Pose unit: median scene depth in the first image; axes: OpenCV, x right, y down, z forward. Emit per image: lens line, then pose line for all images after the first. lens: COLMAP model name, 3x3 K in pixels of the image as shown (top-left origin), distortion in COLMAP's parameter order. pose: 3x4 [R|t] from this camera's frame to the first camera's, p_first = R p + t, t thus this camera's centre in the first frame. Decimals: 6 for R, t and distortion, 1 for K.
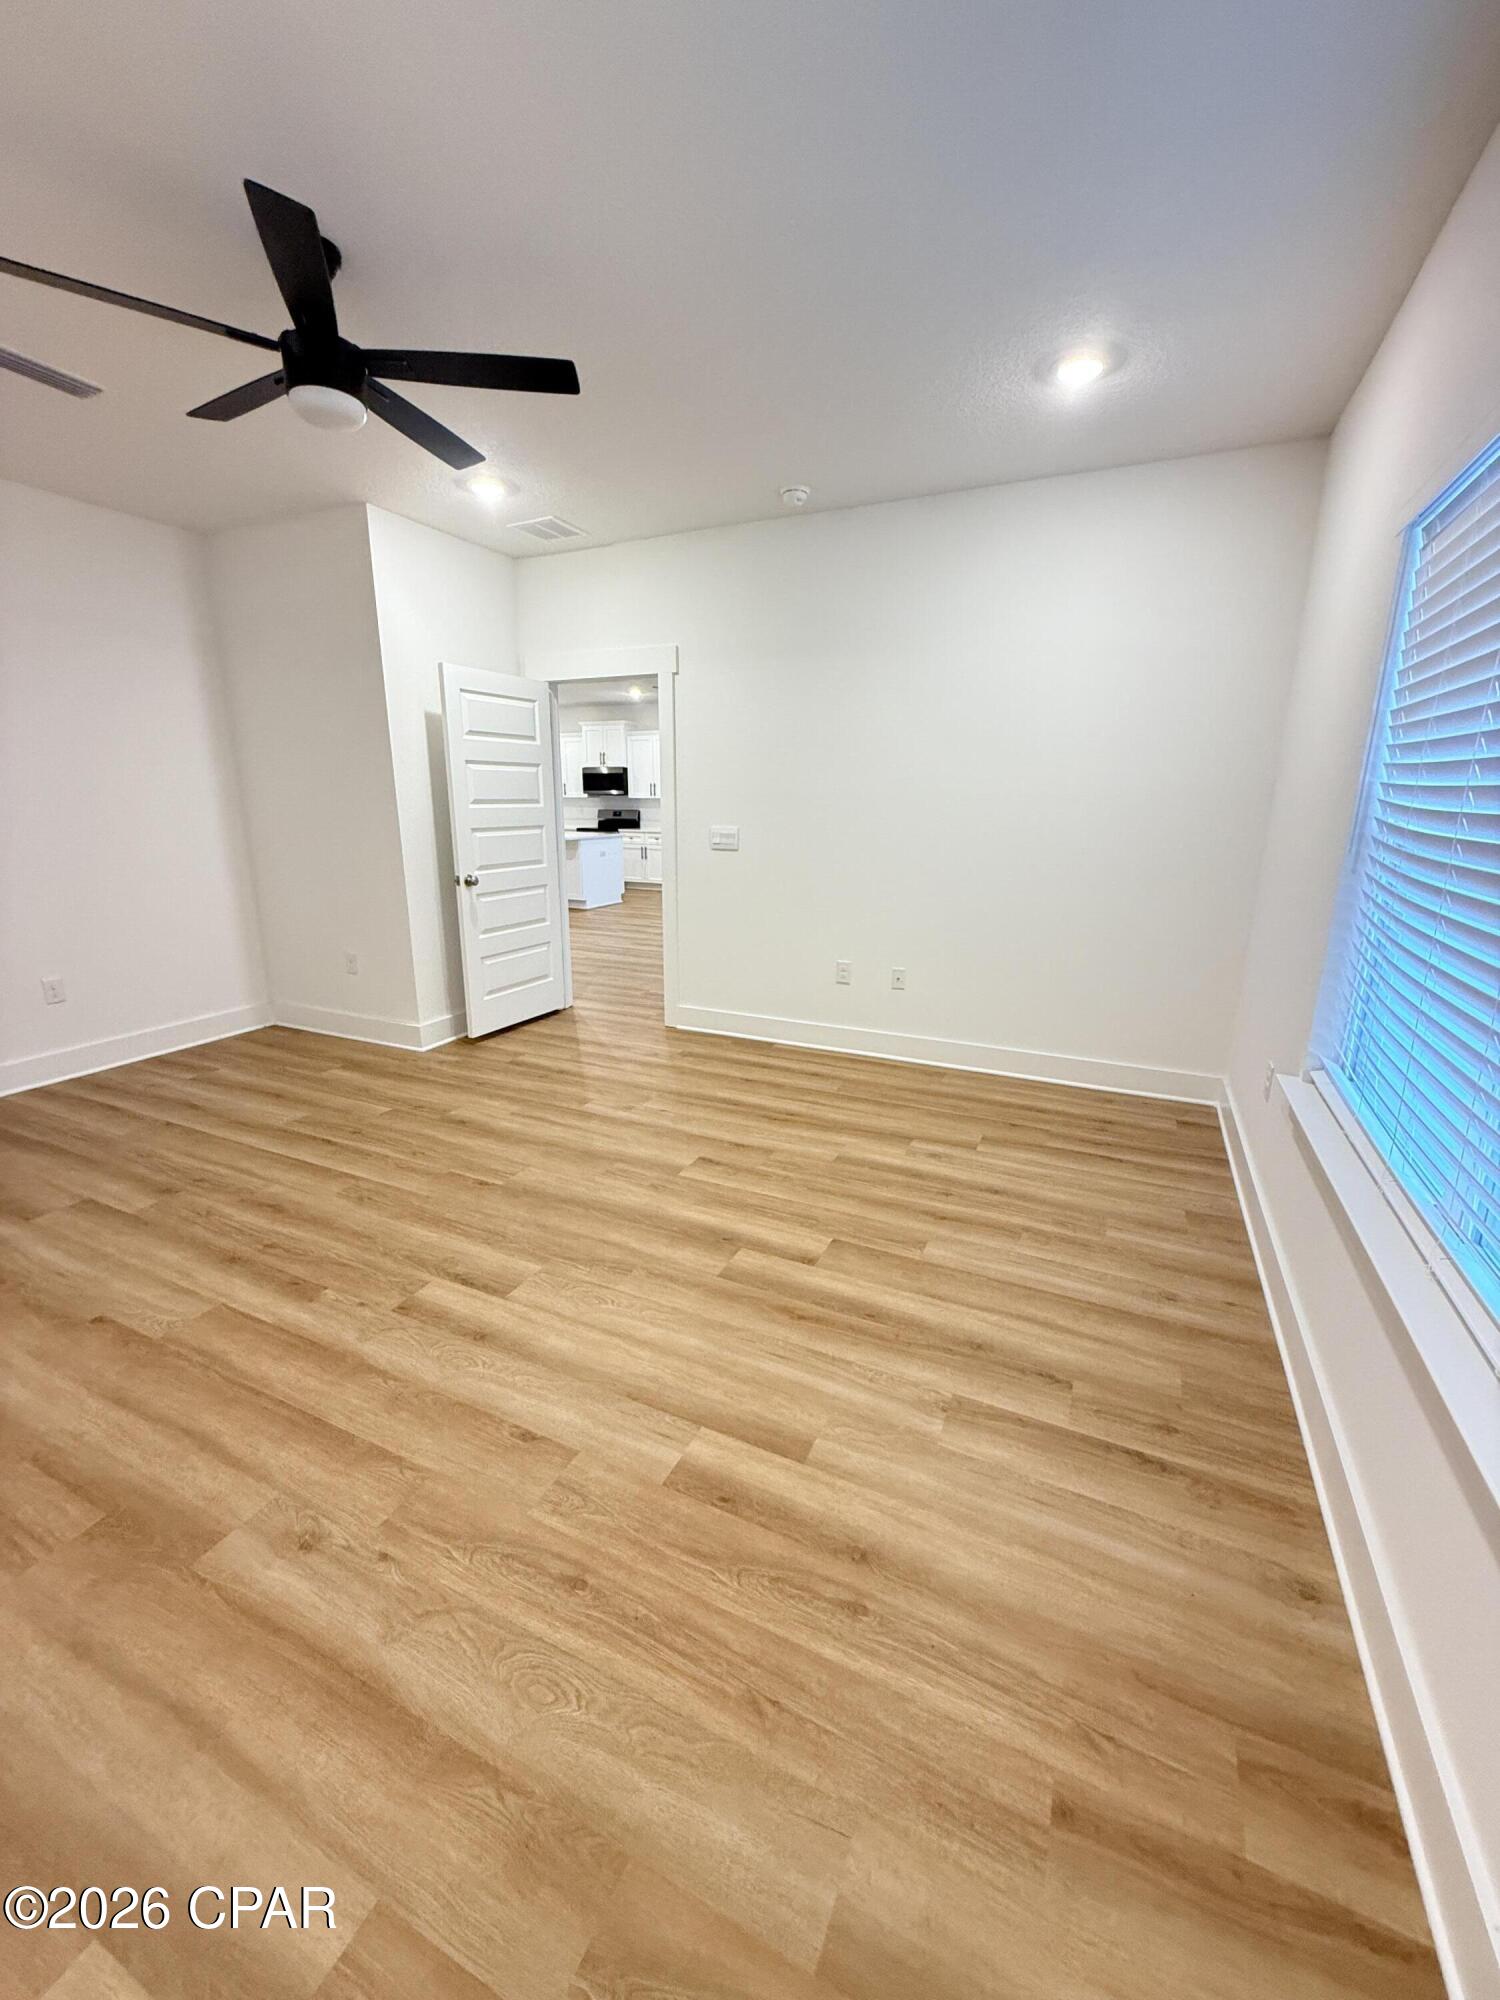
lens RADIAL K [[796.8, 0, 750.0], [0, 796.8, 1001.6], [0, 0, 1]] dist [0.000323, -0.000179]
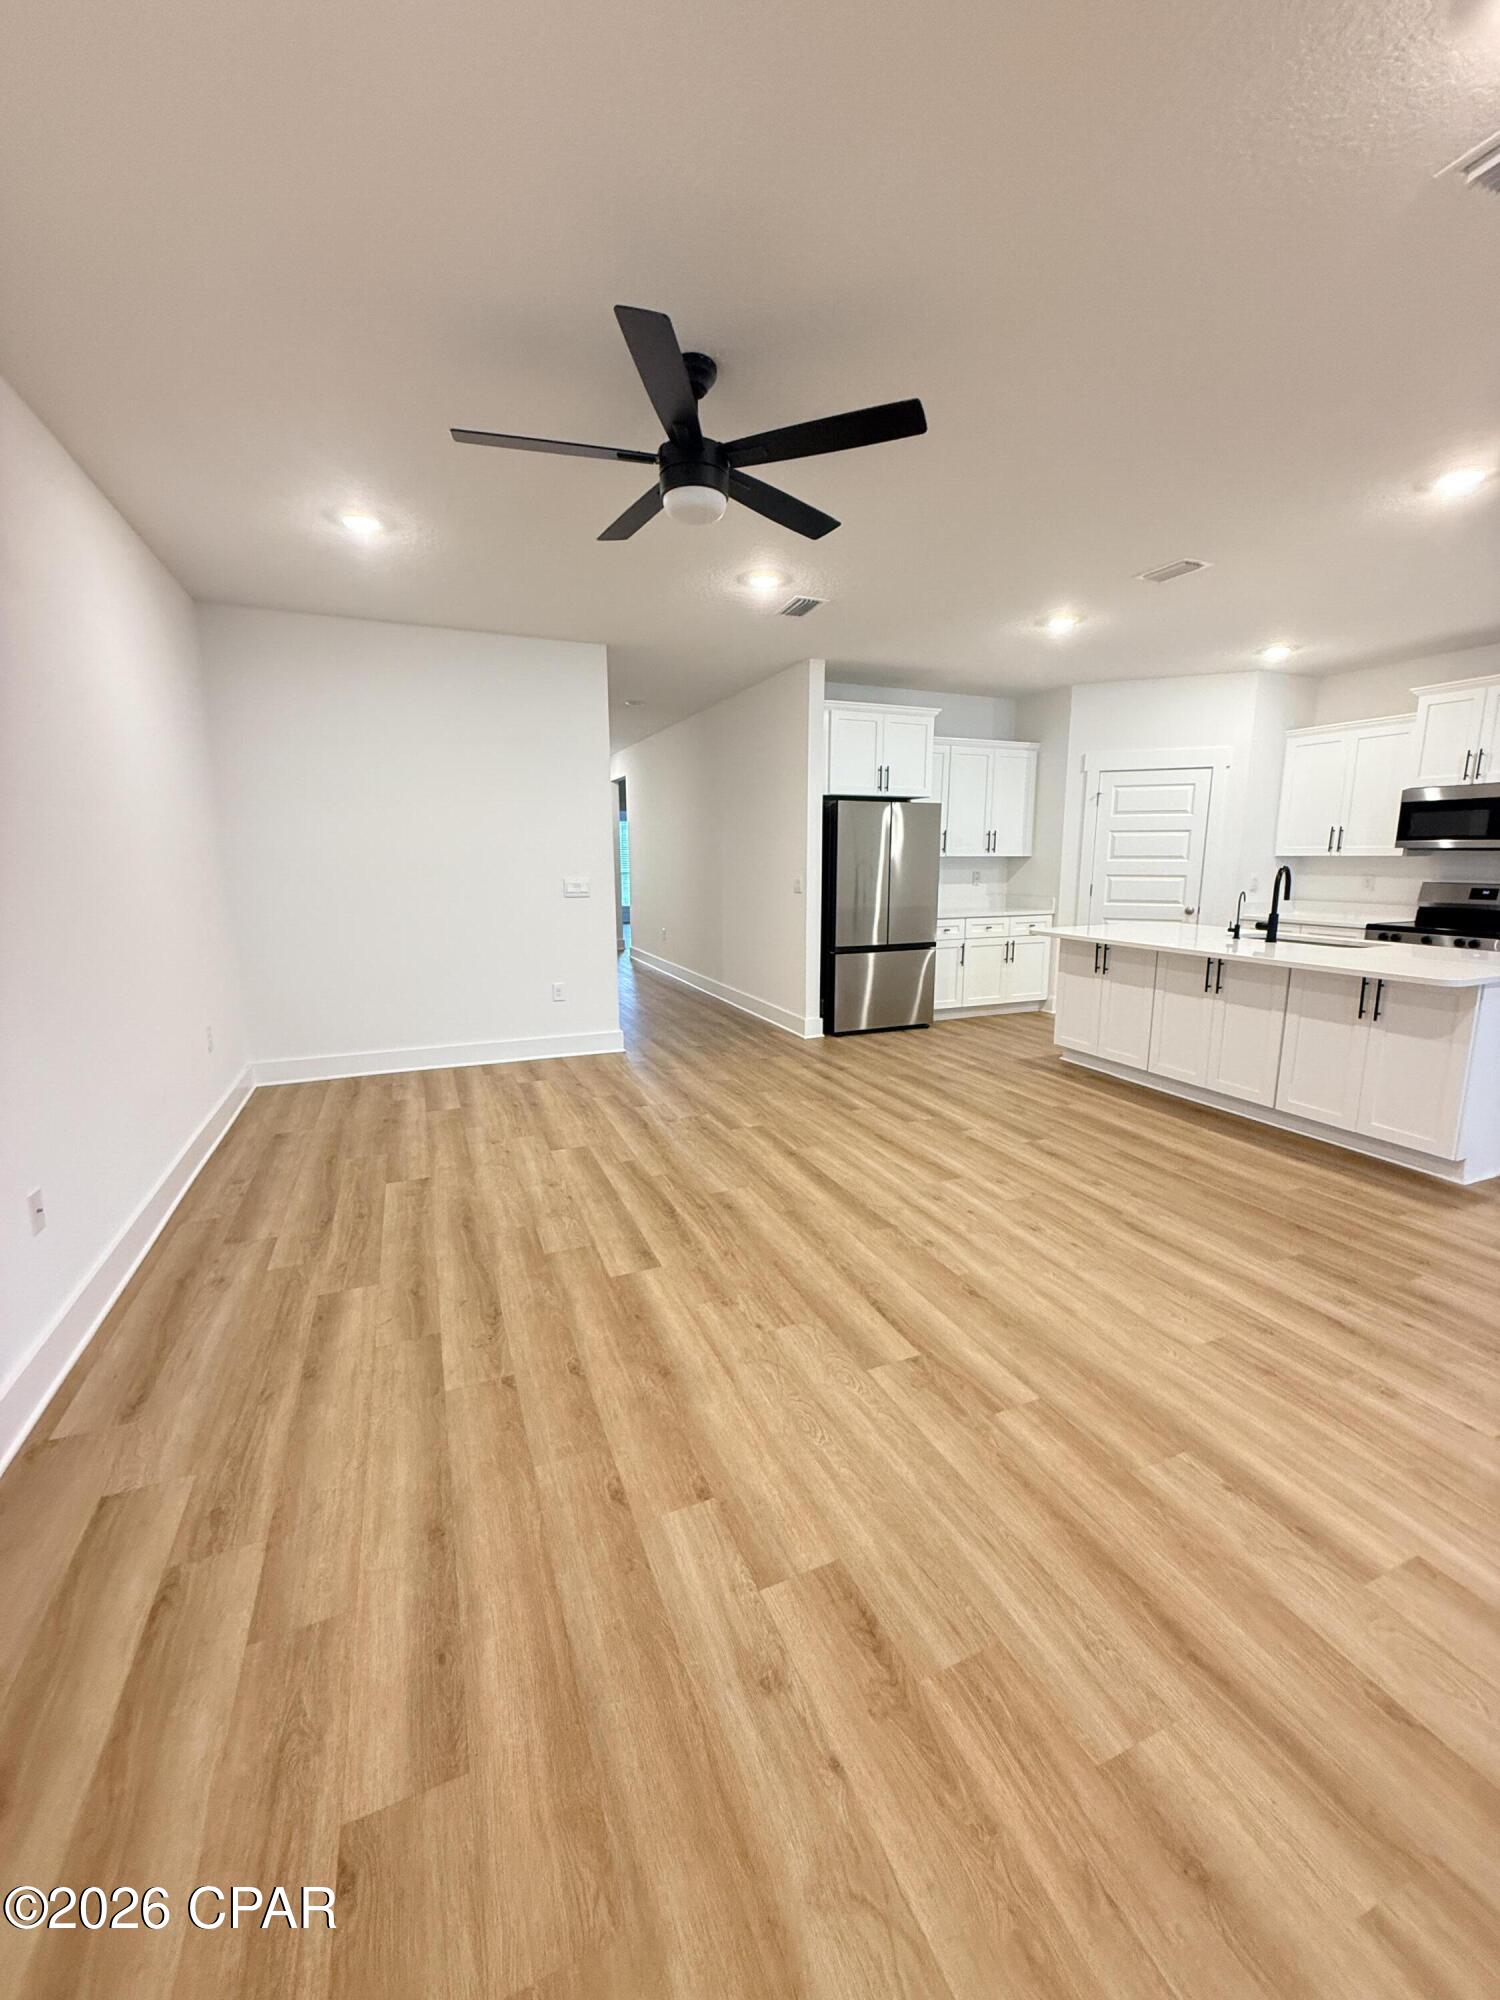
lens RADIAL K [[796.8, 0, 748.9], [0, 796.8, 998.9], [0, 0, 1]] dist [0.000323, -0.000179]
pose [[0.742187, 0.117396, -0.659831, -0.175978], [-0.165609, 0.986132, -0.010828, -0.114524], [0.649409, 0.117310, 0.751336, 0.447427]]
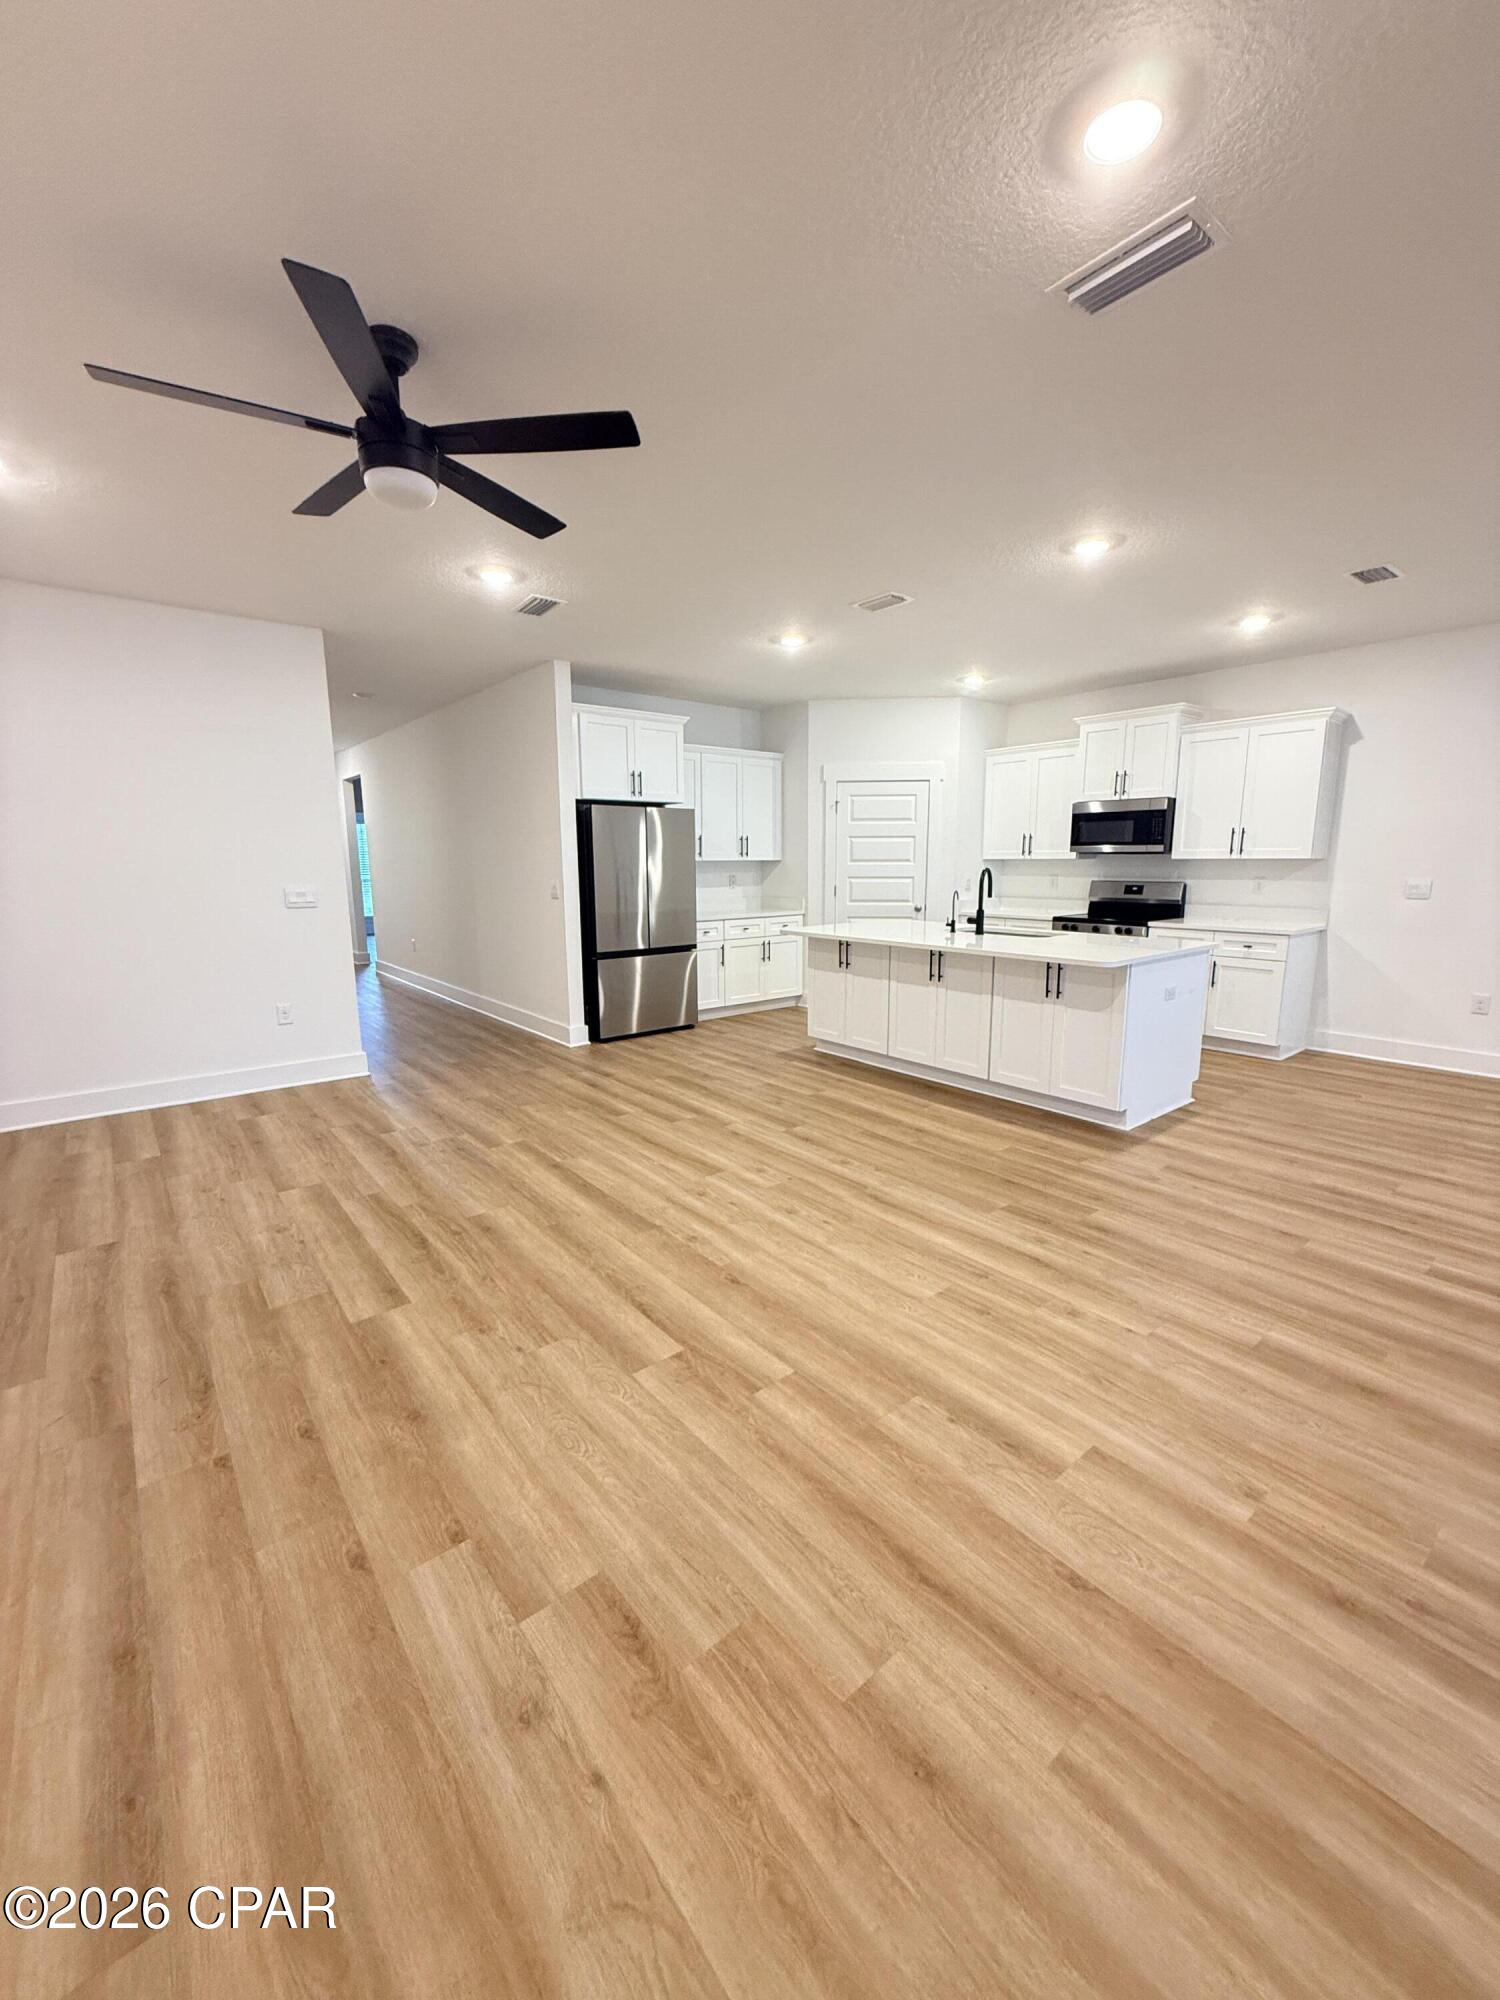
lens RADIAL K [[796.8, 0, 749.5], [0, 796.8, 998.5], [0, 0, 1]] dist [0.000323, -0.000179]
pose [[0.900841, 0.069738, -0.428511, -0.170007], [-0.102917, 0.993184, -0.054722, -0.115391], [0.421773, 0.093397, 0.901878, 0.450652]]
